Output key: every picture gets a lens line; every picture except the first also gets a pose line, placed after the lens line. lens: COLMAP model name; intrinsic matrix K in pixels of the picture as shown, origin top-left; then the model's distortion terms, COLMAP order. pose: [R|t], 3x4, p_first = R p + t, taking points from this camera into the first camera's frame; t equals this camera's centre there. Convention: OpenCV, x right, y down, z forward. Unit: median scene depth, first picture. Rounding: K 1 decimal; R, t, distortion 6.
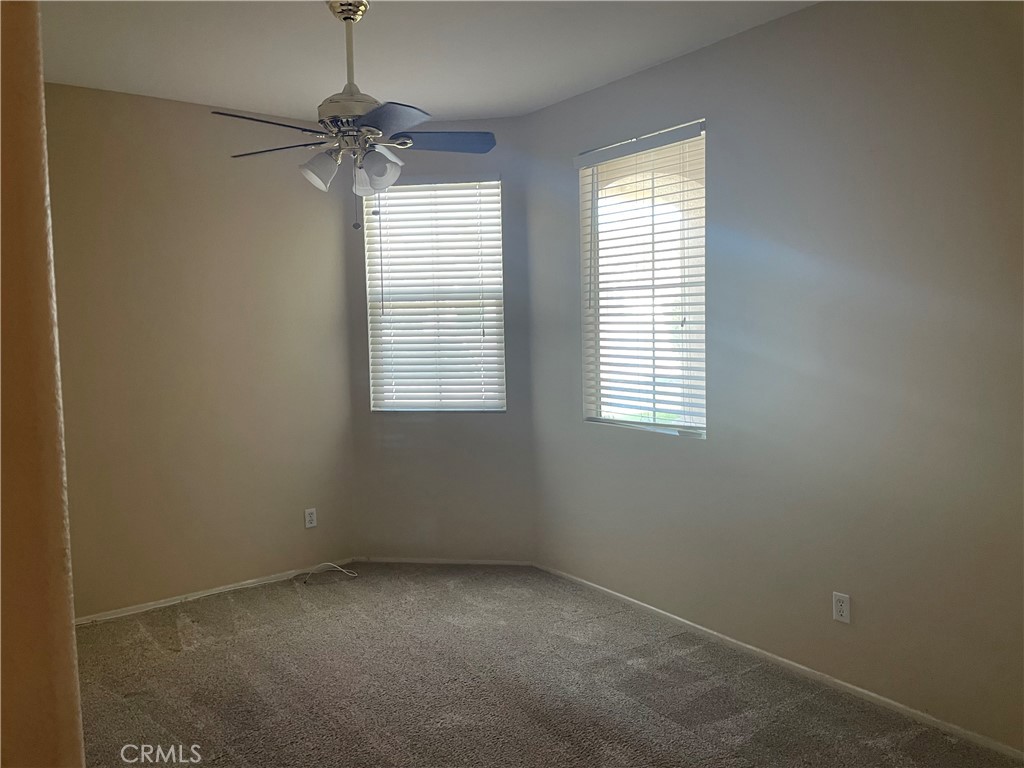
lens RADIAL K [[791.4, 0, 507.2], [0, 791.4, 368.8], [0, 0, 1]] dist [0.072017, -0.096967]
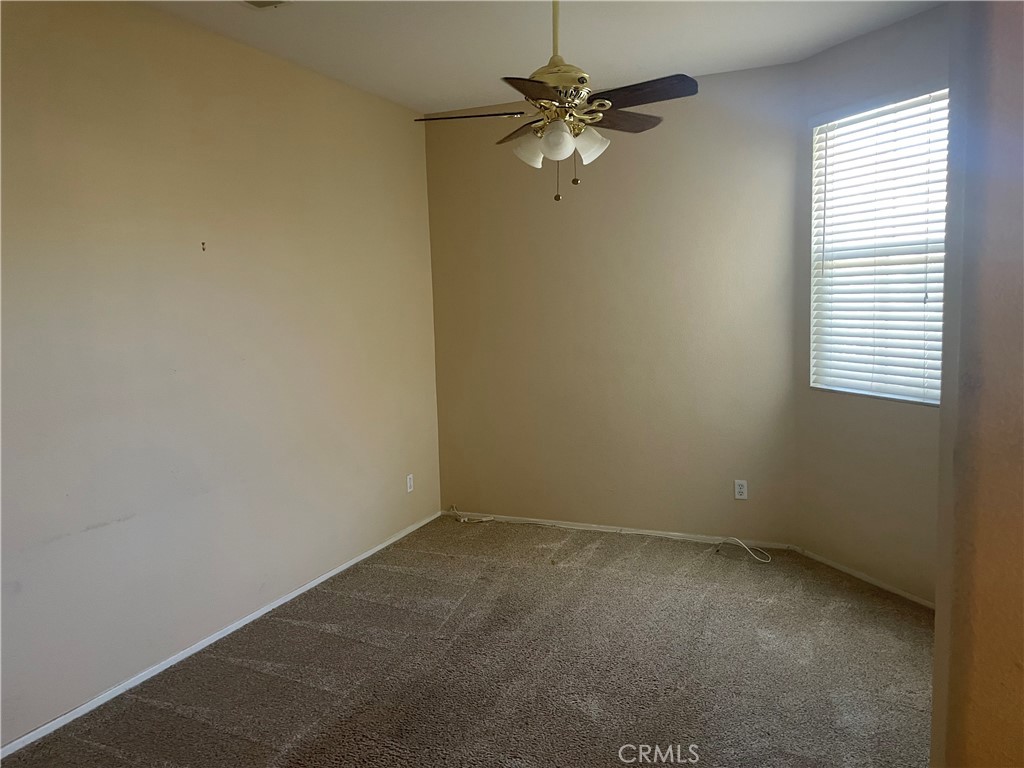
lens RADIAL K [[791.4, 0, 507.2], [0, 791.4, 368.8], [0, 0, 1]] dist [0.072017, -0.096967]
pose [[0.479399, 0.092052, -0.872756, 0.469245], [-0.035674, 0.995706, 0.085424, -0.032188], [0.876872, -0.009817, 0.480624, 0.304907]]
